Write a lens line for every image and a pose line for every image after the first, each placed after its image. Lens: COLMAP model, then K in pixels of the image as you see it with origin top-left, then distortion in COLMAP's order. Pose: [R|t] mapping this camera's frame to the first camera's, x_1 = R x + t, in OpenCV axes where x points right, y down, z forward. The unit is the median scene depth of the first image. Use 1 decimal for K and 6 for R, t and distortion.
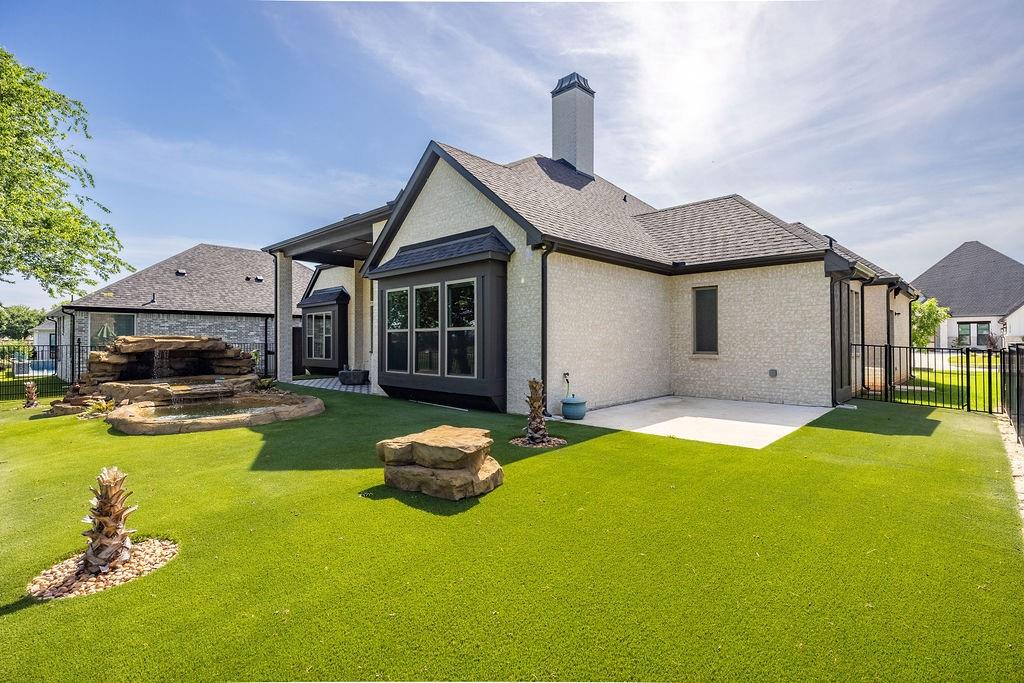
lens RADIAL K [[499.4, 0, 512.0], [0, 499.4, 341.5], [0, 0, 1]] dist [-0.000287, 0.000028]
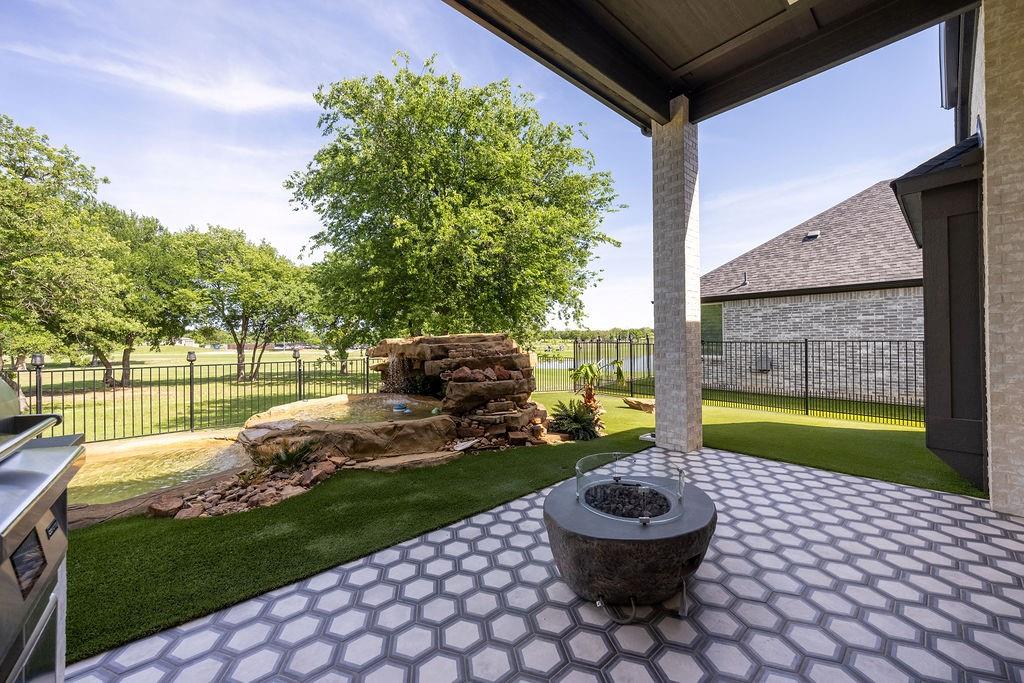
lens RADIAL K [[385.3, 0, 514.1], [0, 385.3, 334.8], [0, 0, 1]] dist [-0.005778, 0.000145]
pose [[-0.097561, -0.008230, -0.995196, -0.116741], [0.012047, 0.999883, -0.009450, -0.003116], [0.995157, -0.012911, -0.097451, 0.728094]]
